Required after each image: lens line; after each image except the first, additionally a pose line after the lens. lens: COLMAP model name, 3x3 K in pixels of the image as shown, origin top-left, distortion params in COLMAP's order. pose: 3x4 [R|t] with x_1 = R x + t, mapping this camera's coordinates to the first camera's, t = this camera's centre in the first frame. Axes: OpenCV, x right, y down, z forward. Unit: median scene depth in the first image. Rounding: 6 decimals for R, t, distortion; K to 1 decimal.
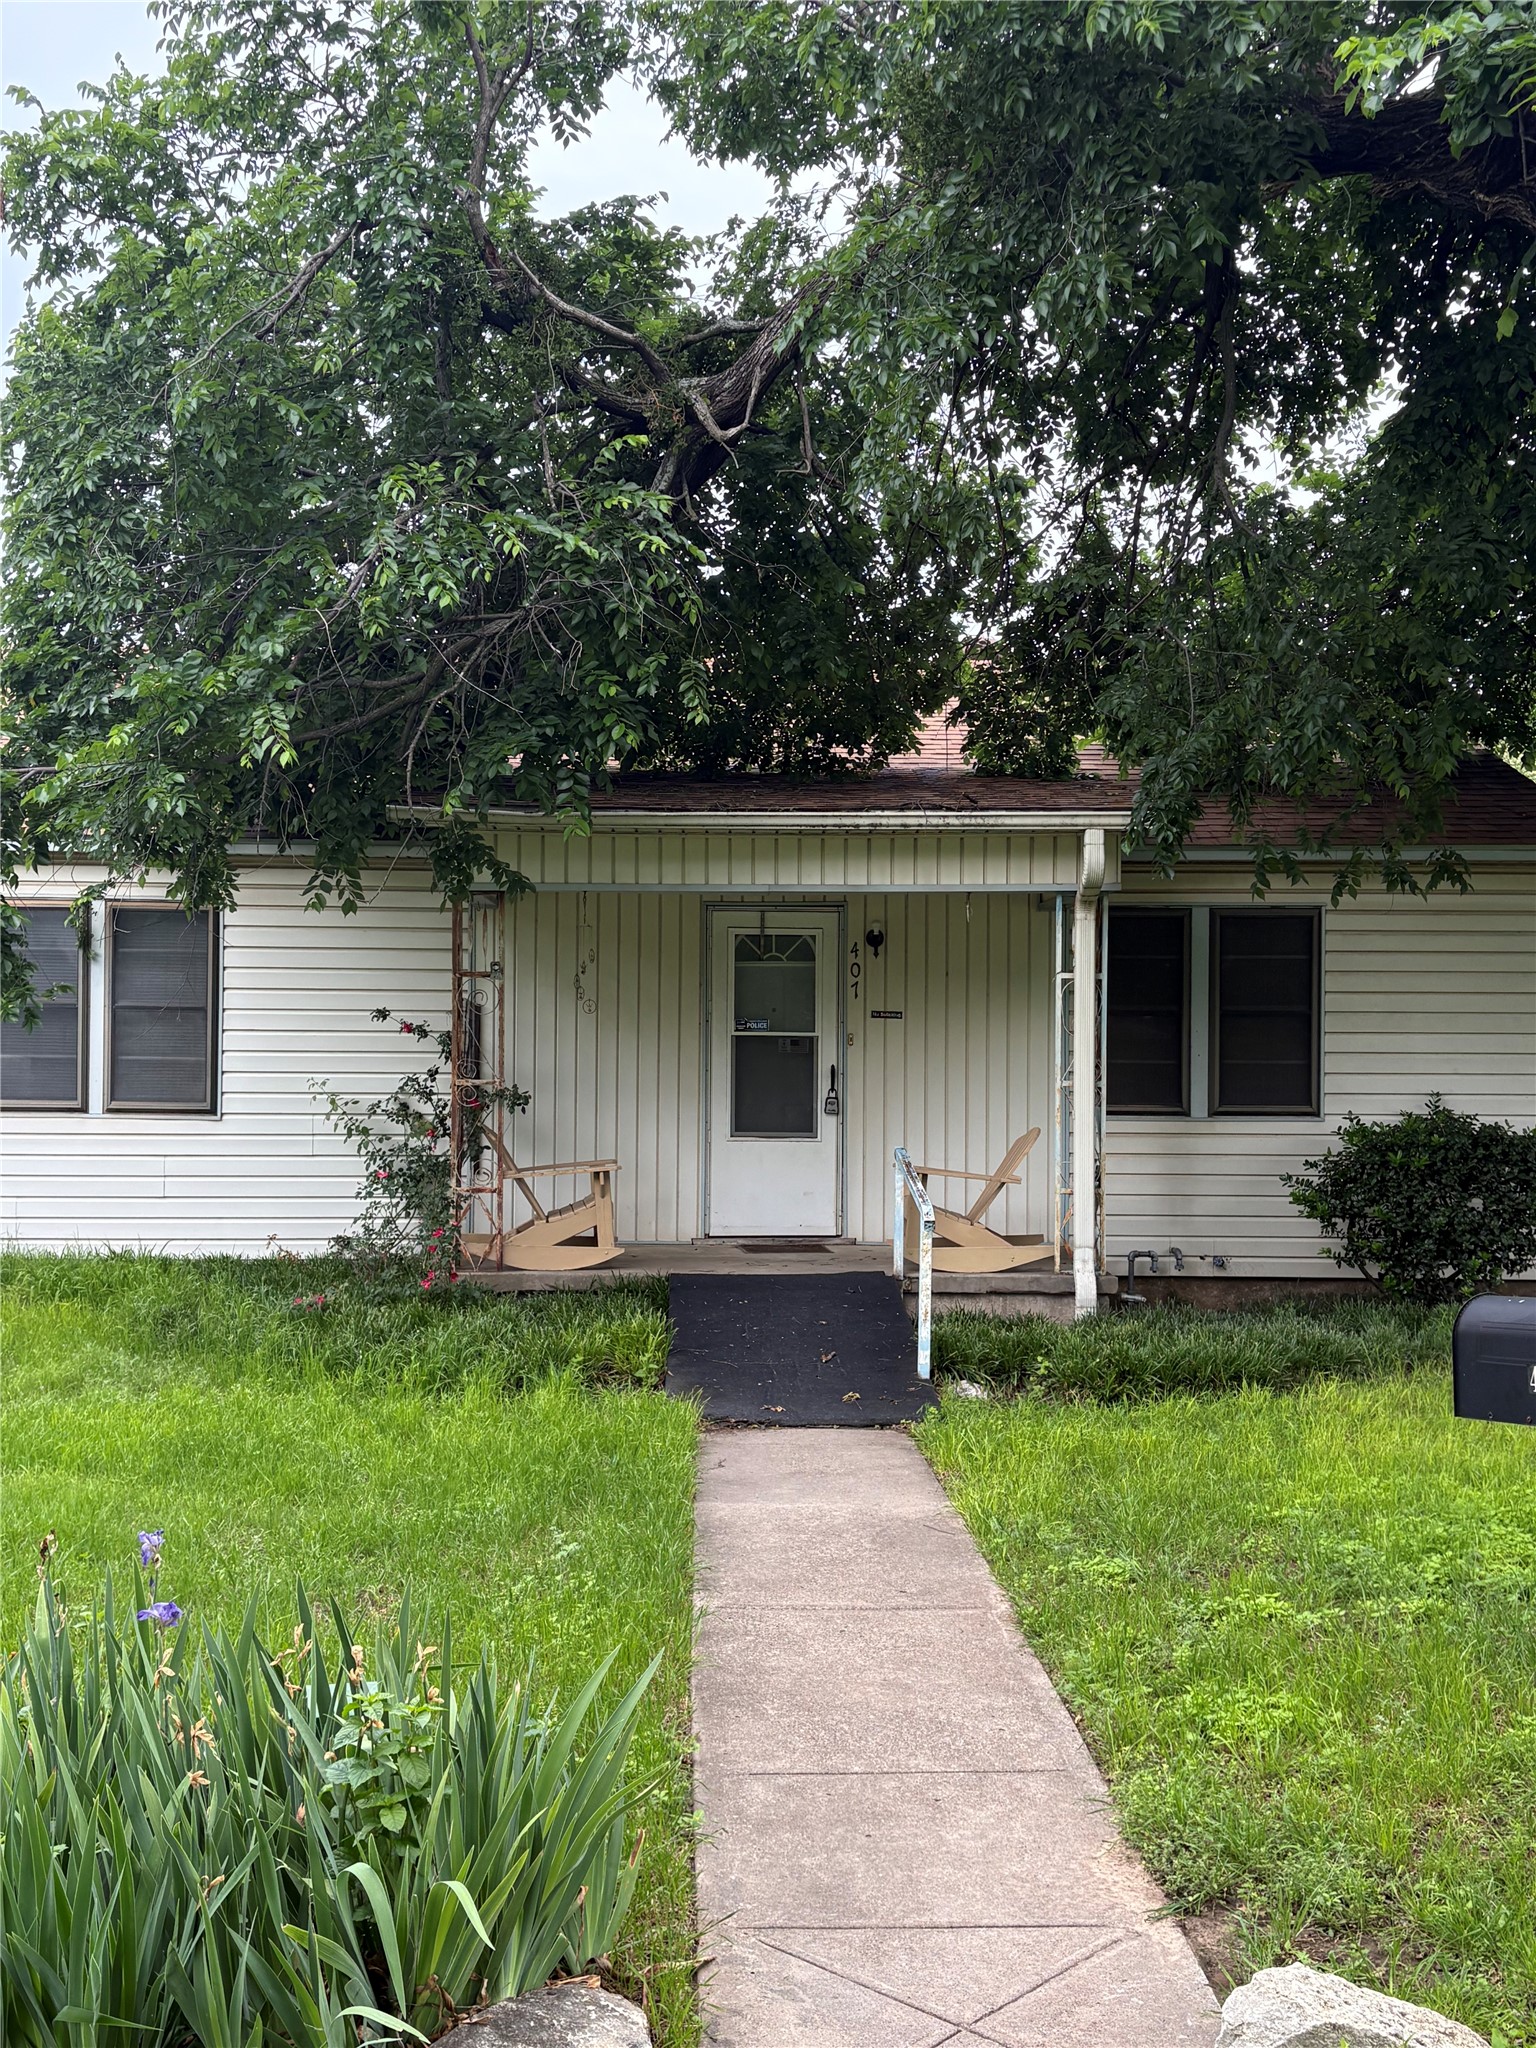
lens RADIAL K [[2074.1, 0, 767.2], [0, 2074.1, 1021.1], [0, 0, 1]] dist [0.001531, 0.000000]
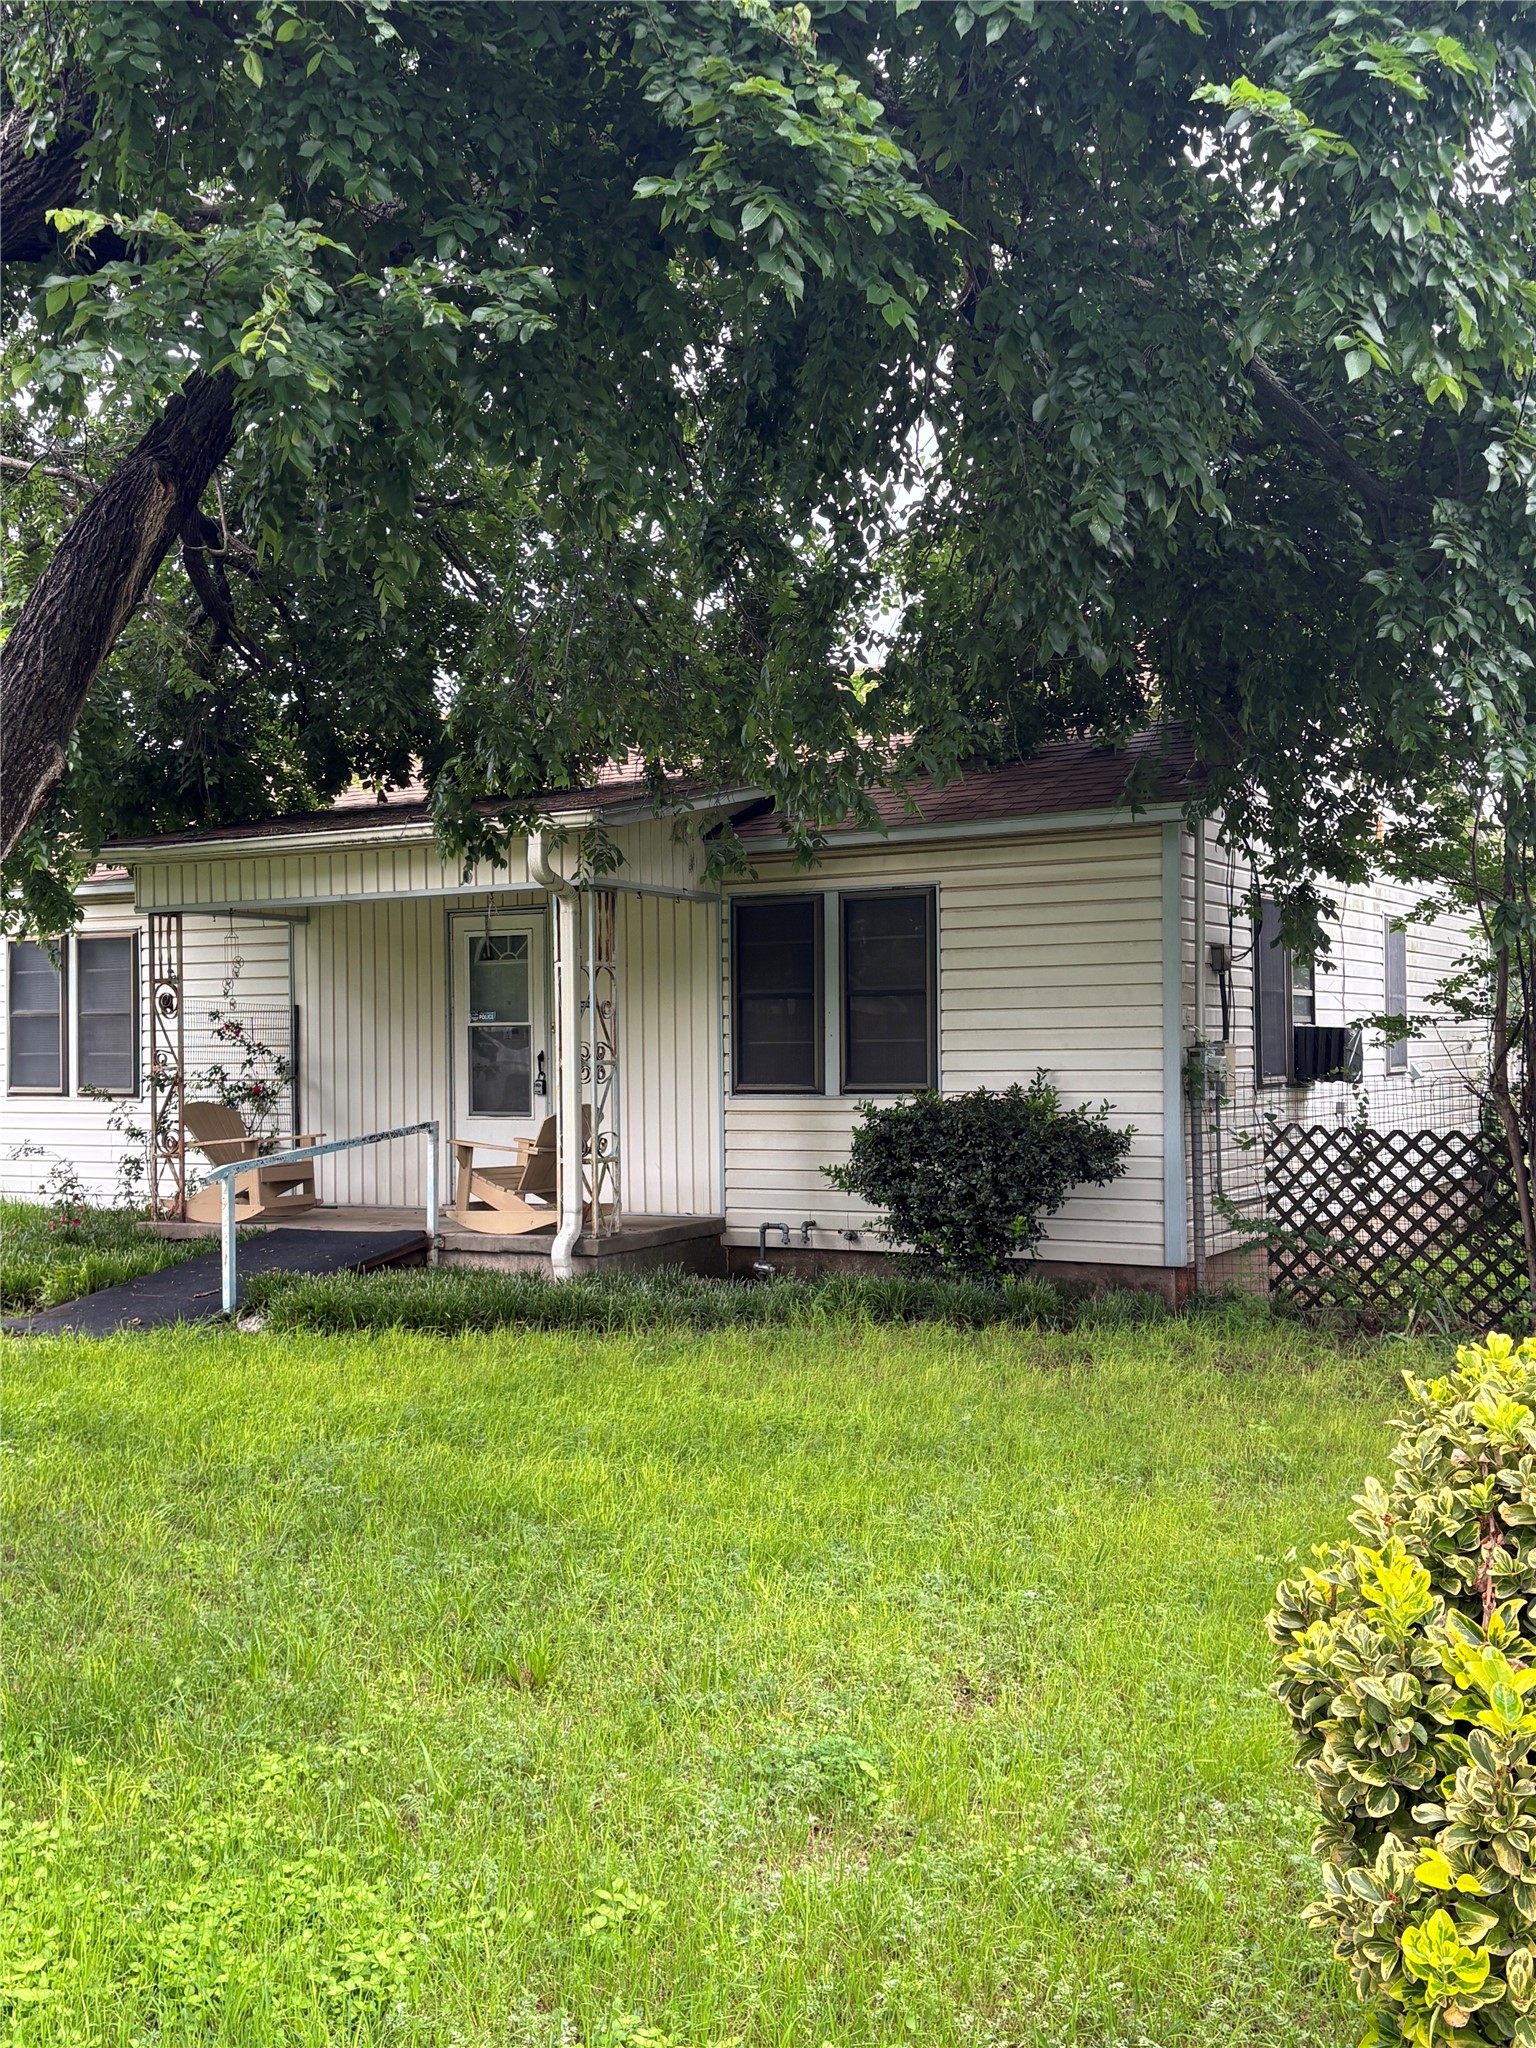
lens RADIAL K [[2074.1, 0, 766.3], [0, 2074.1, 1025.9], [0, 0, 1]] dist [0.001531, 0.000000]
pose [[0.868921, -0.021771, -0.494472, 0.693709], [0.025163, 0.999683, 0.000202, 0.010725], [0.494311, -0.012618, 0.869193, 0.086844]]
